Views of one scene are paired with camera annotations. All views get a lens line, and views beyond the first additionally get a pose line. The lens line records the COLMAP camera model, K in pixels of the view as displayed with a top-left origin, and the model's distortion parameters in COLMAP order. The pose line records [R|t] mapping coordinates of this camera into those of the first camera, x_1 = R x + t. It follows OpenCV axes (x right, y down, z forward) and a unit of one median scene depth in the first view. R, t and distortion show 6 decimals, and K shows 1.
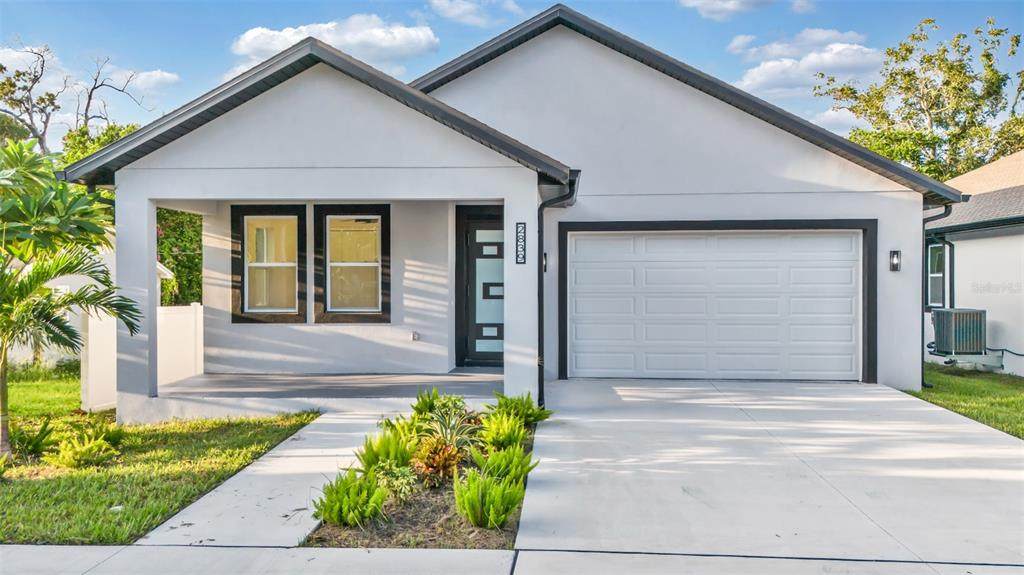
lens RADIAL K [[764.8, 0, 509.0], [0, 764.8, 293.1], [0, 0, 1]] dist [0.046574, -0.029407]
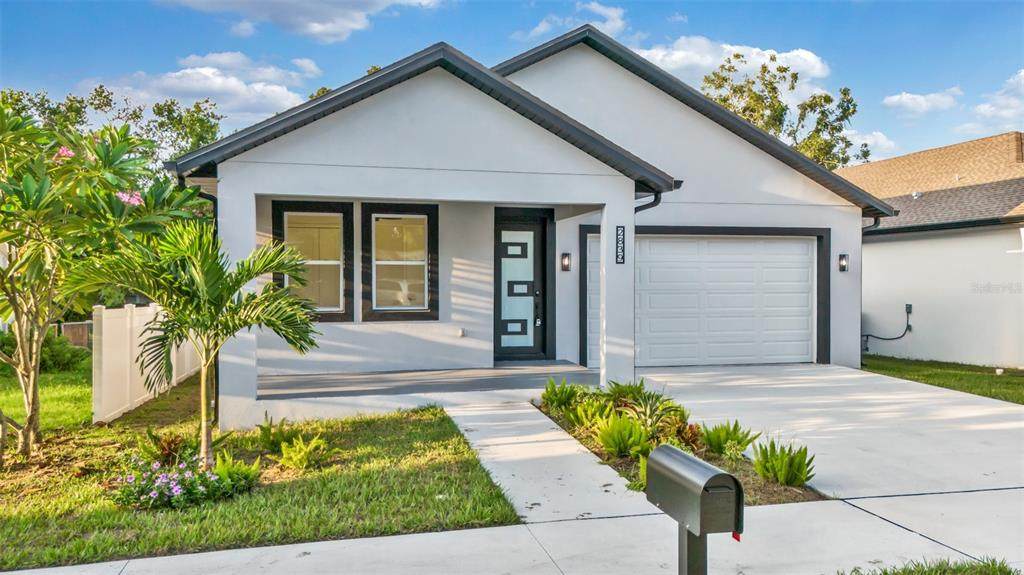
lens RADIAL K [[764.8, 0, 514.6], [0, 764.8, 287.1], [0, 0, 1]] dist [0.046574, -0.029407]
pose [[0.956804, -0.002923, 0.290718, -0.351953], [0.004583, 0.999977, -0.005028, 0.000506], [-0.290696, 0.006143, 0.956796, -0.009774]]
